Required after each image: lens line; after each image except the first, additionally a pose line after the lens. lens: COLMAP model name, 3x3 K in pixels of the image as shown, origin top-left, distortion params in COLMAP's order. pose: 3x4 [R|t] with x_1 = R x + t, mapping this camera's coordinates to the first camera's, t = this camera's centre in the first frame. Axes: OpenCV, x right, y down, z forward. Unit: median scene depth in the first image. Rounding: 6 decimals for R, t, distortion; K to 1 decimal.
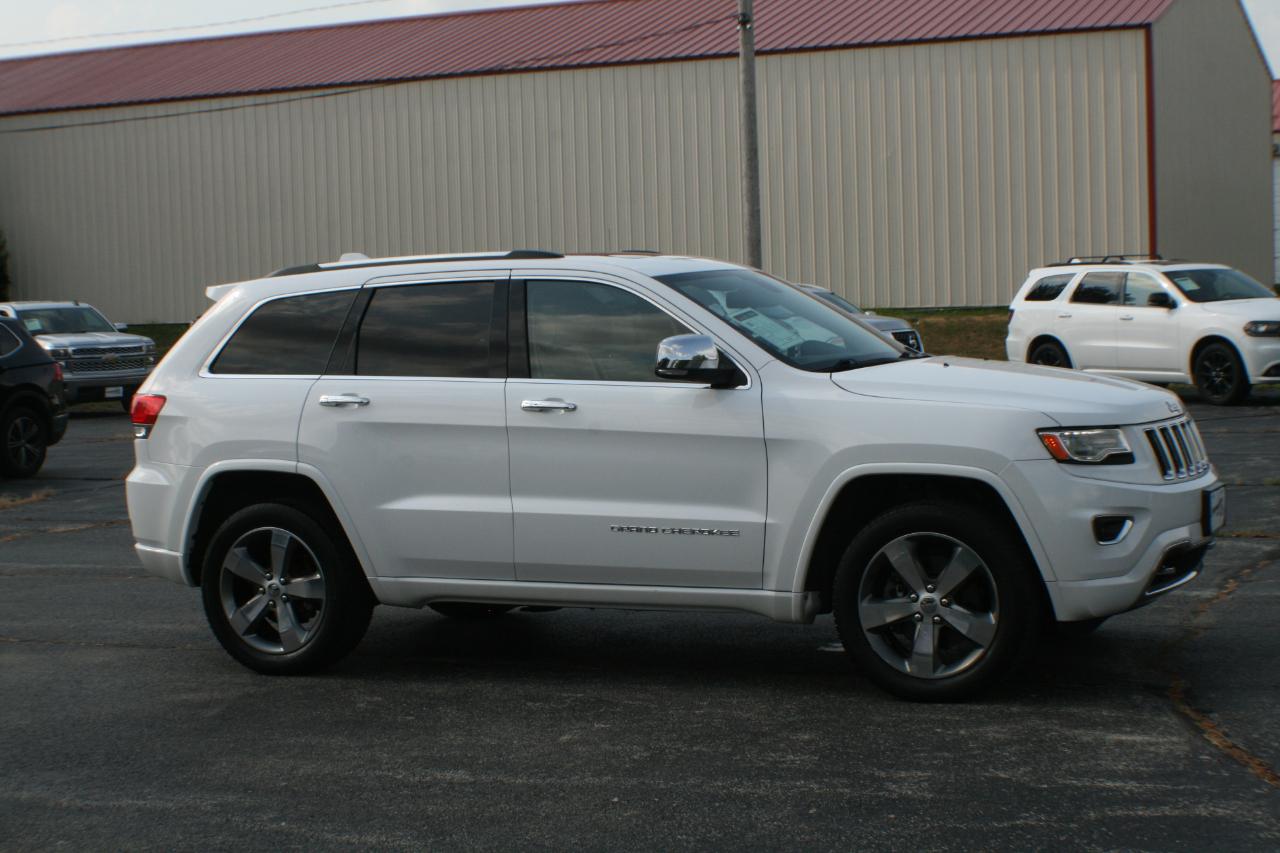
lens RADIAL K [[2214.7, 0, 640.7], [0, 2214.7, 472.6], [0, 0, 1]] dist [-0.145212, -0.091014]
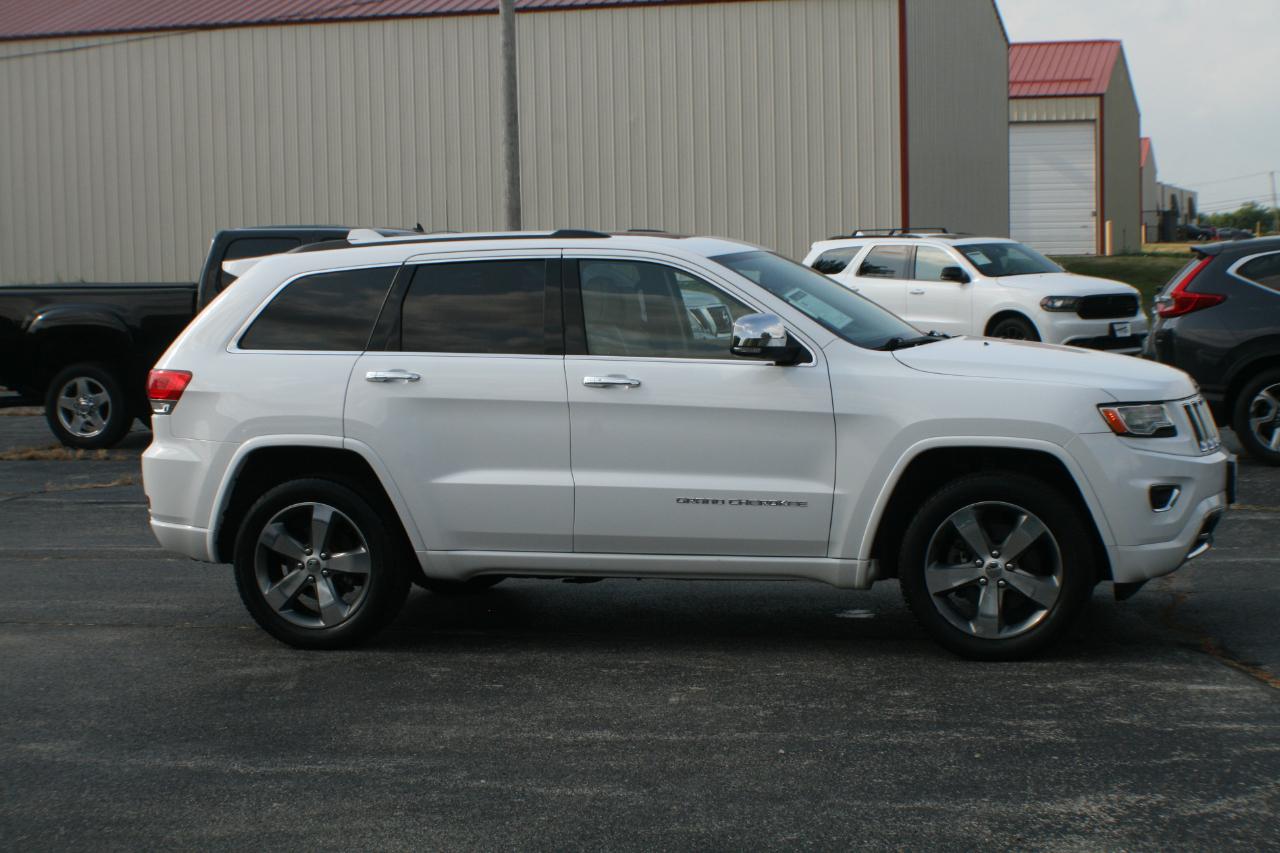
lens RADIAL K [[2362.9, 0, 640.3], [0, 2362.9, 490.4], [0, 0, 1]] dist [-0.148550, 0.087715]
pose [[0.988118, -0.006007, 0.153579, -0.195396], [0.003488, 0.999855, 0.016665, 0.002071], [-0.153657, -0.015931, 0.987996, -0.087528]]
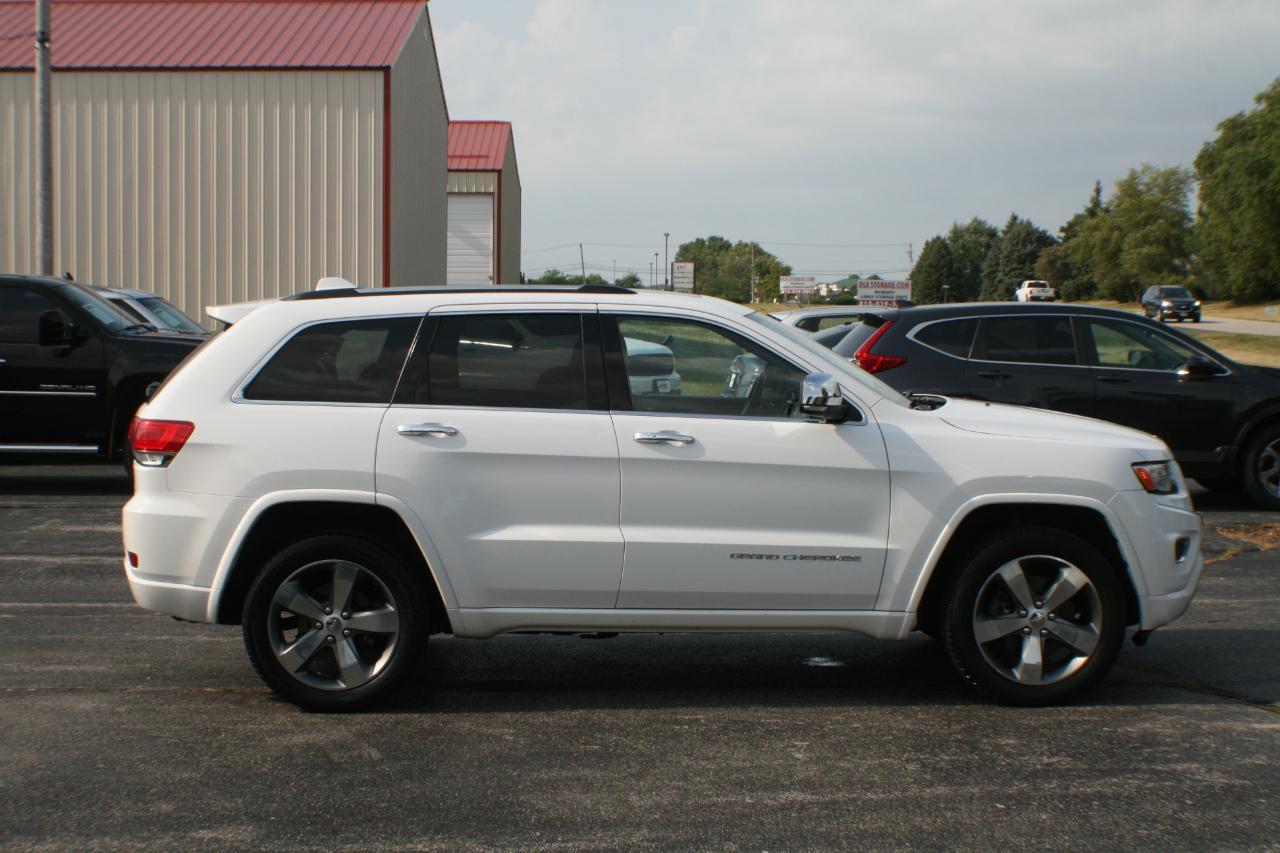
lens RADIAL K [[2151.0, 0, 638.6], [0, 2151.0, 482.6], [0, 0, 1]] dist [-0.151867, 0.034455]
pose [[0.897414, -0.000474, 0.441189, -0.489395], [0.002137, 0.999992, -0.003273, -0.006054], [-0.441184, 0.003881, 0.897408, 0.104300]]
